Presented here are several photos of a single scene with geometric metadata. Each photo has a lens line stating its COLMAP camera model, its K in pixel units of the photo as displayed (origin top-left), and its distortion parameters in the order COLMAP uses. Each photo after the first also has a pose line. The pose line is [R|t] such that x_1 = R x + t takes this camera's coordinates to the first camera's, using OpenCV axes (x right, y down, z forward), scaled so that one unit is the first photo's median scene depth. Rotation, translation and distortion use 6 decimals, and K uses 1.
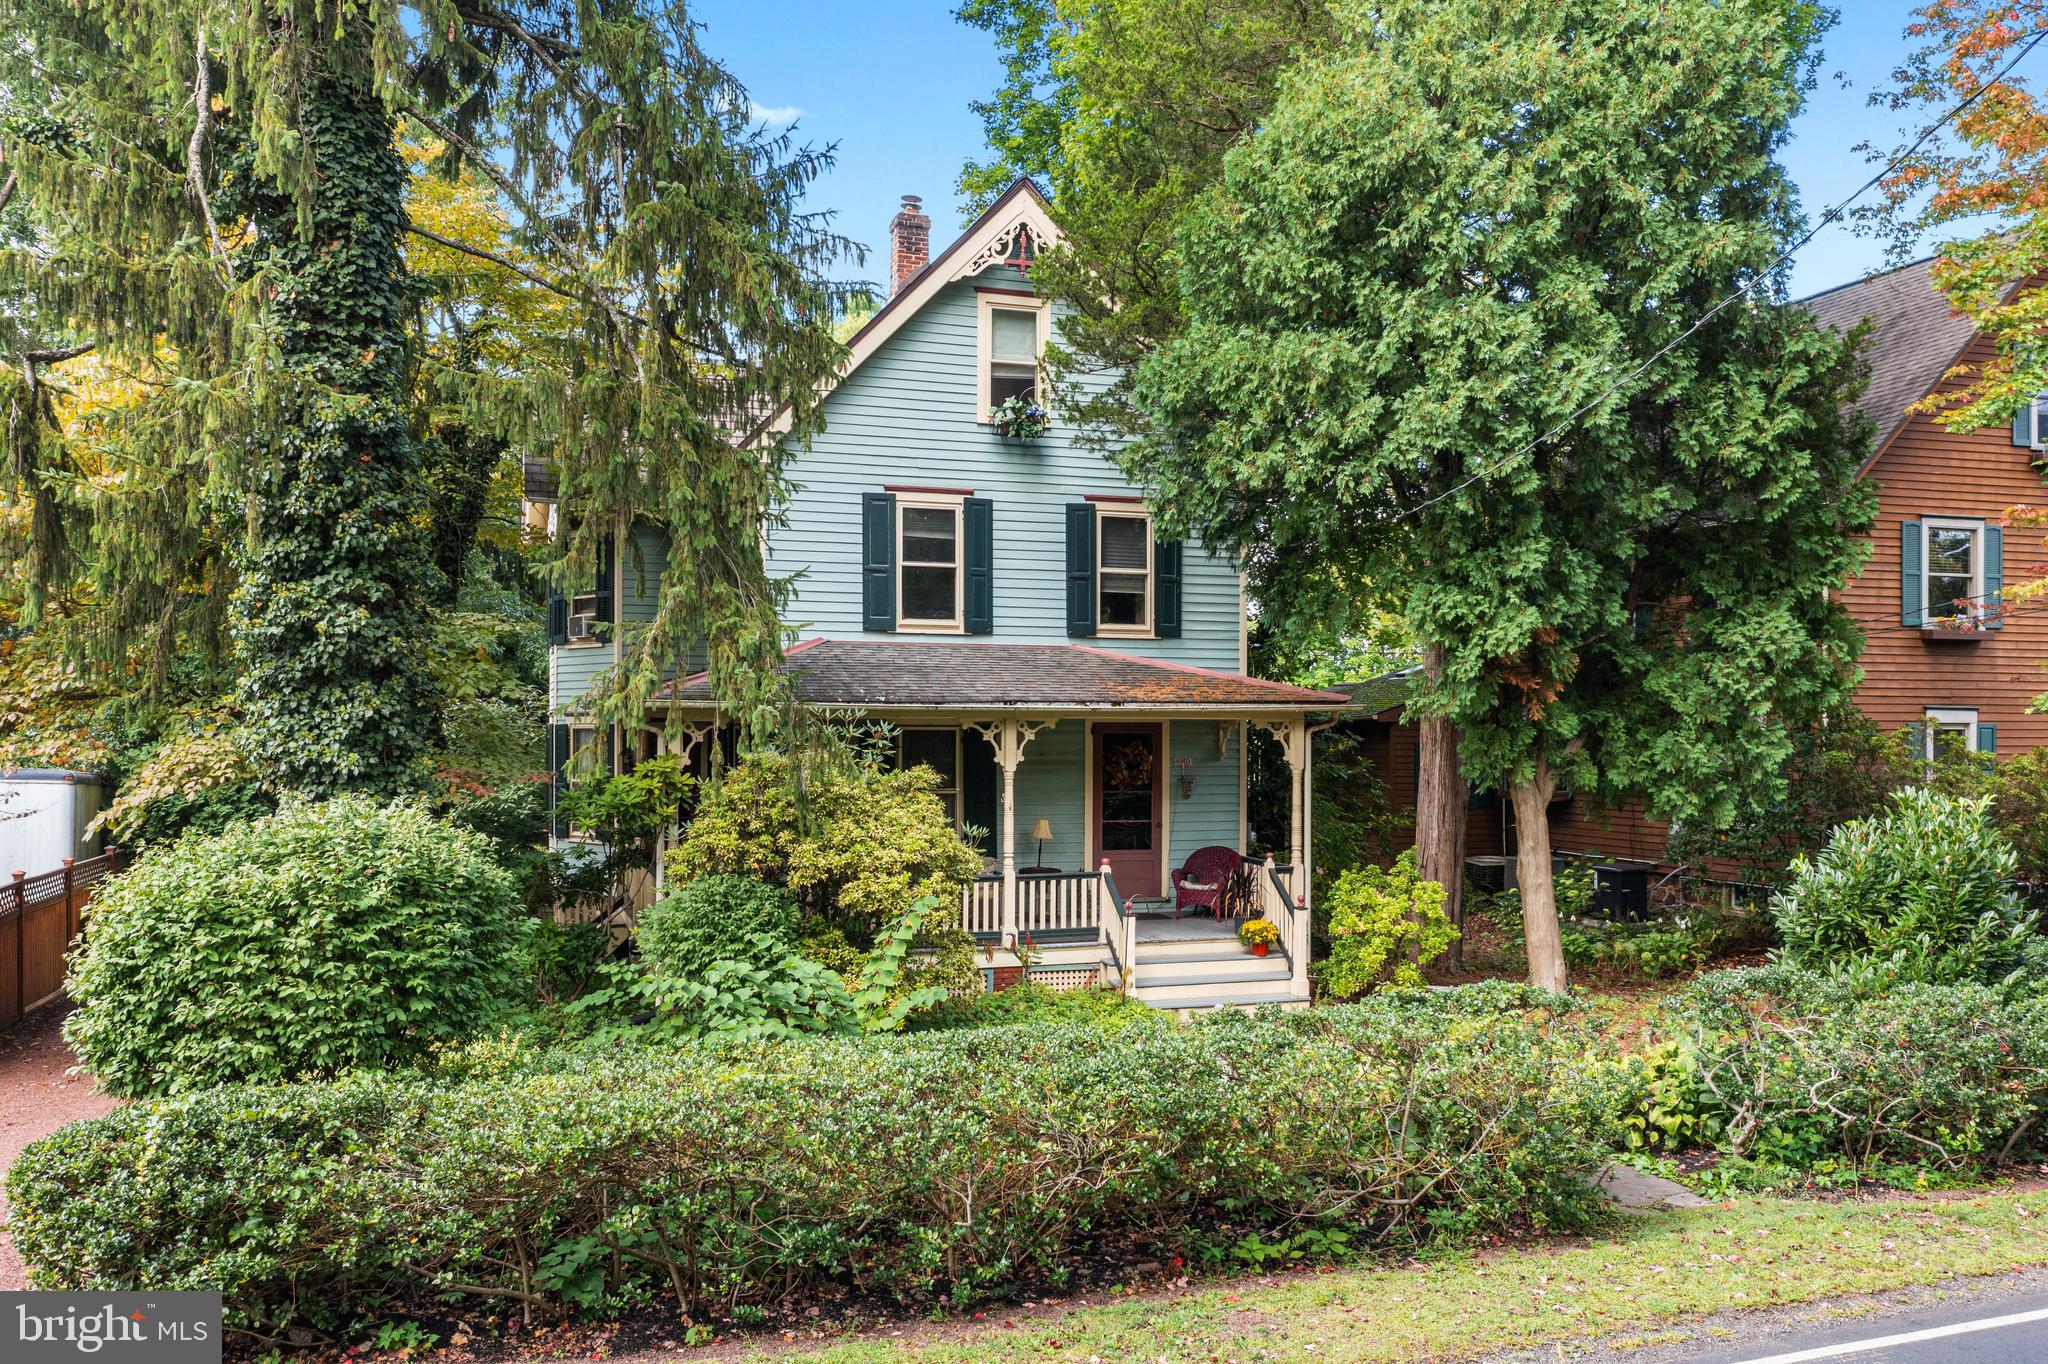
lens RADIAL K [[1644.2, 0, 1024.5], [0, 1644.2, 727.2], [0, 0, 1]] dist [-0.000713, 0.004324]
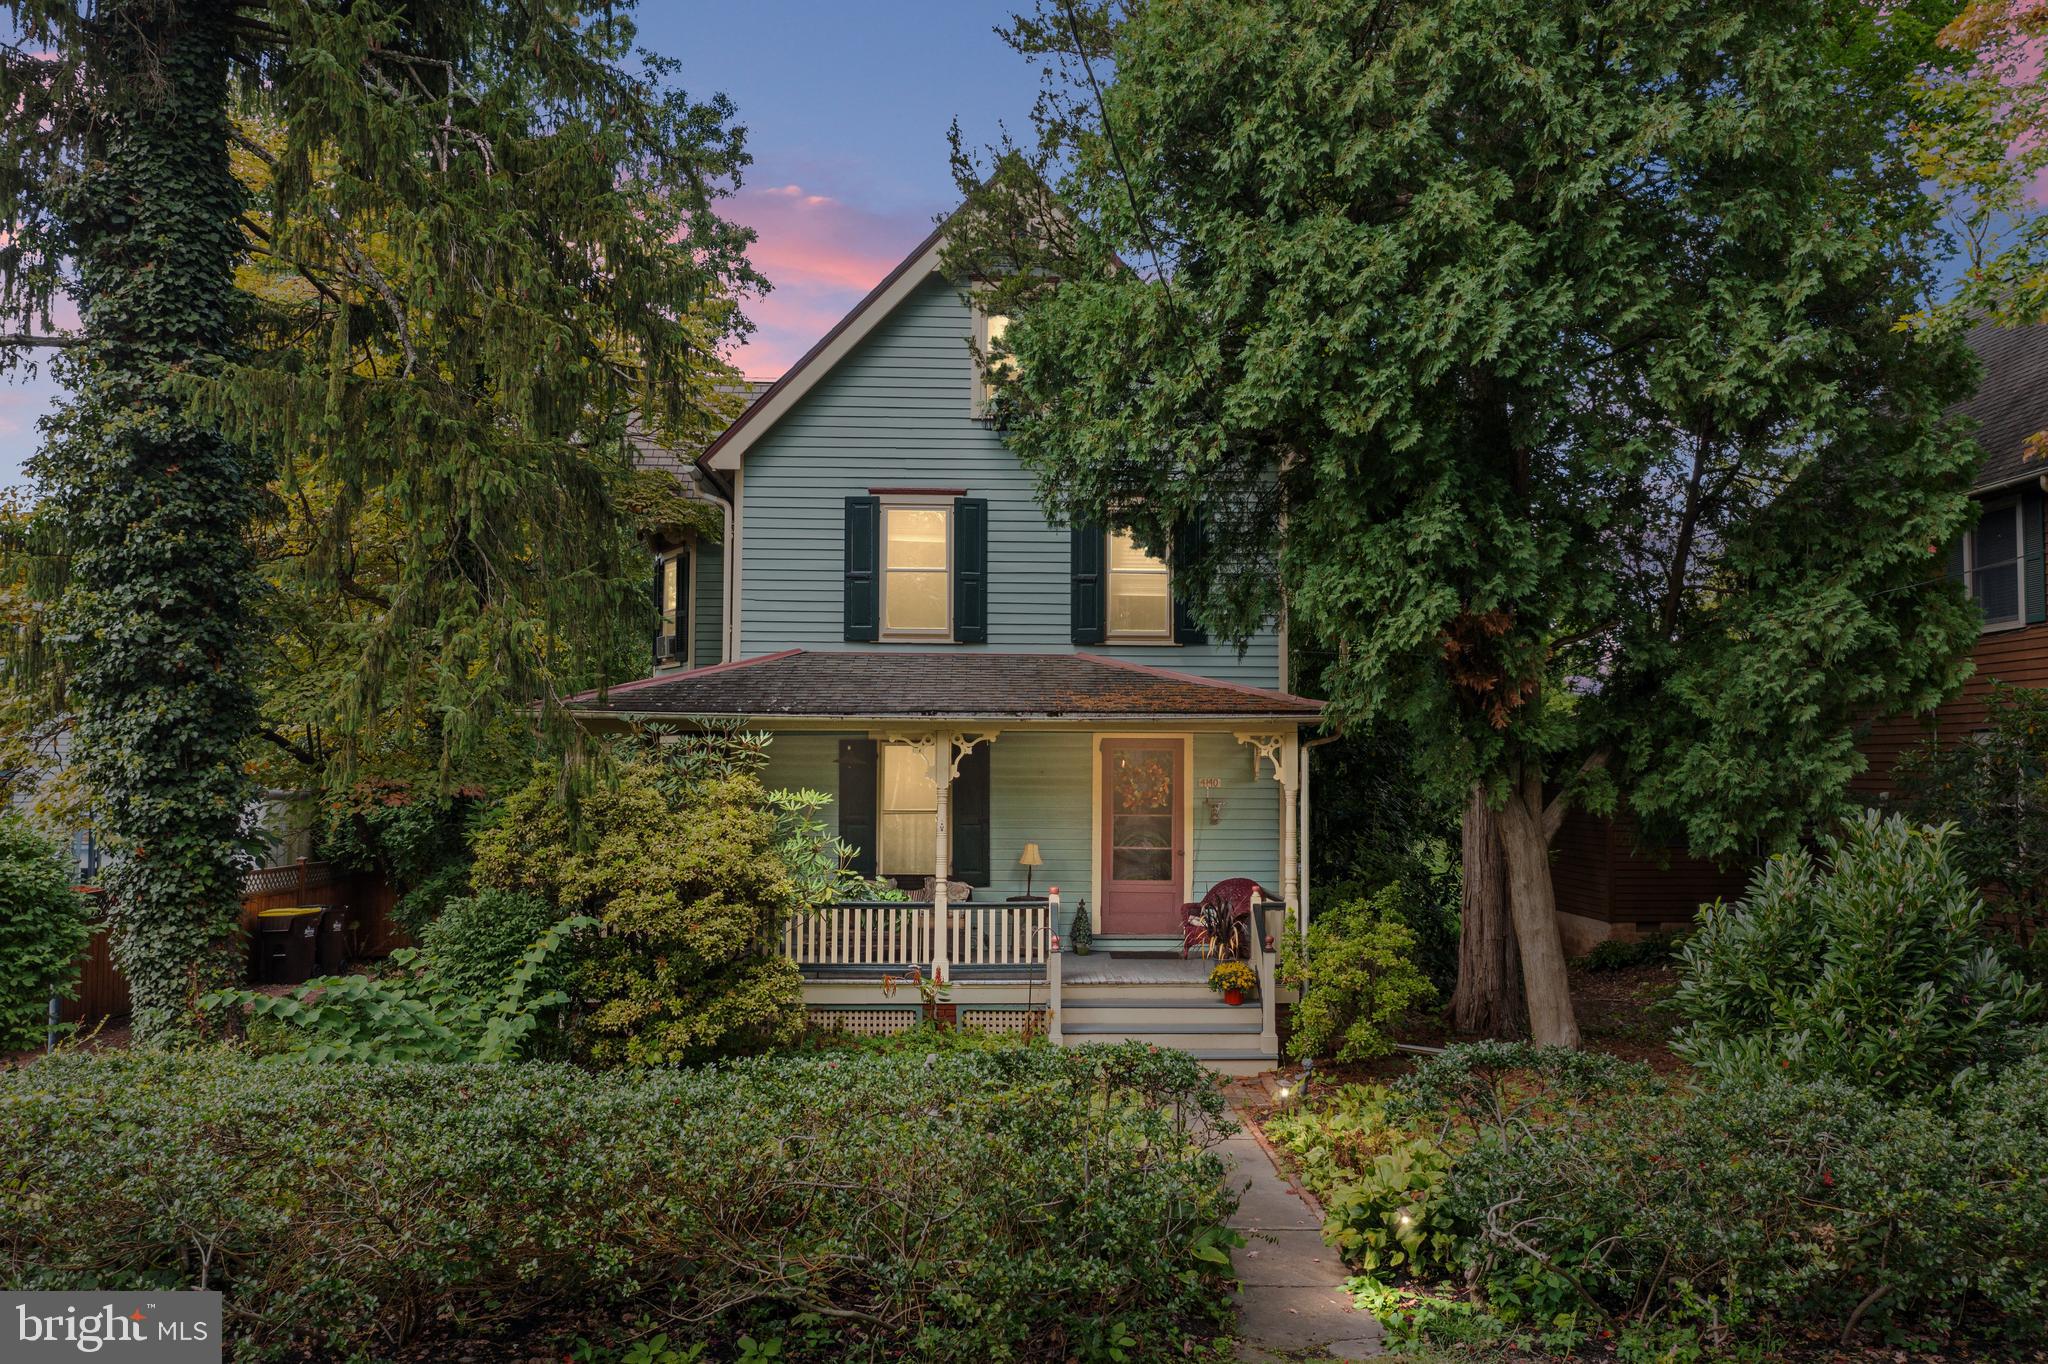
lens RADIAL K [[1628.2, 0, 1028.1], [0, 1628.2, 674.2], [0, 0, 1]] dist [0.002445, 0.002685]
pose [[0.957161, -0.012568, -0.289285, 0.343160], [-0.003678, 0.998449, -0.055548, 0.015550], [0.289535, 0.054232, 0.955630, 0.163818]]
